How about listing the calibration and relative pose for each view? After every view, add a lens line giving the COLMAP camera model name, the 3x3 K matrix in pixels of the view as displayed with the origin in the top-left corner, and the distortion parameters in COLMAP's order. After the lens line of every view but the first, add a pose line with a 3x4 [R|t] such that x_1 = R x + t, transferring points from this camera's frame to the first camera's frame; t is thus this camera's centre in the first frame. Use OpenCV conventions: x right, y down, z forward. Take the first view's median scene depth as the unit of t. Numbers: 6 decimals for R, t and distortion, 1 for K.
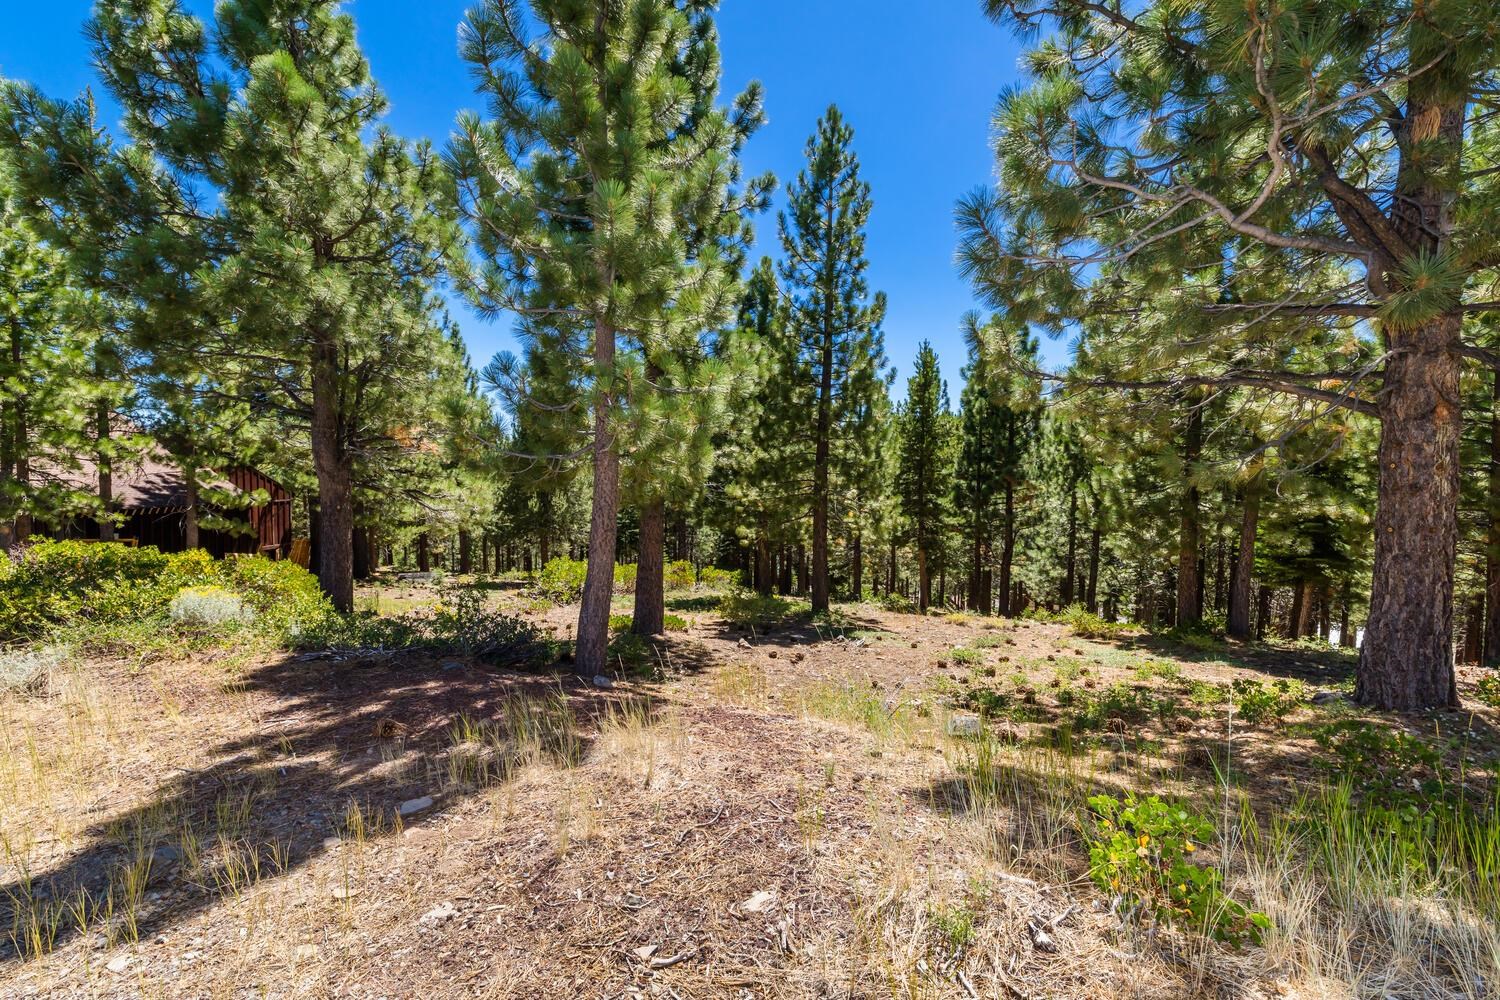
lens RADIAL K [[642.5, 0, 747.4], [0, 642.5, 502.3], [0, 0, 1]] dist [-0.000147, 0.000852]
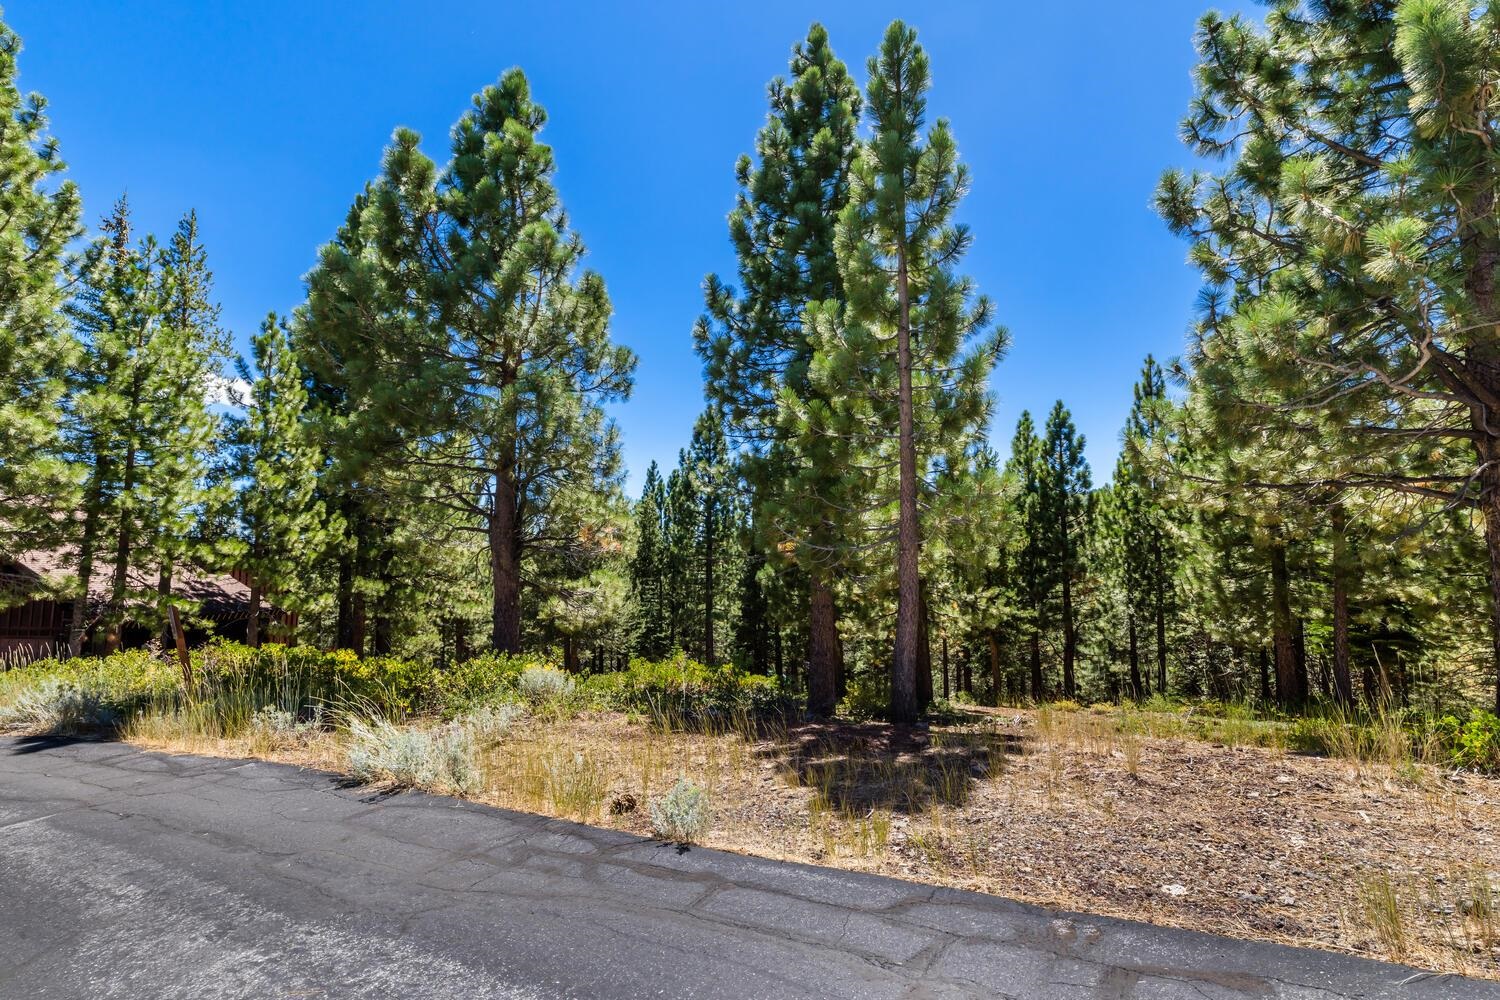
lens RADIAL K [[715.4, 0, 738.9], [0, 715.4, 502.9], [0, 0, 1]] dist [0.001680, 0.000914]
pose [[0.998978, -0.011202, 0.043798, -0.155256], [0.017514, 0.989057, -0.146493, 0.011773], [-0.041678, 0.147110, 0.988242, -0.103185]]
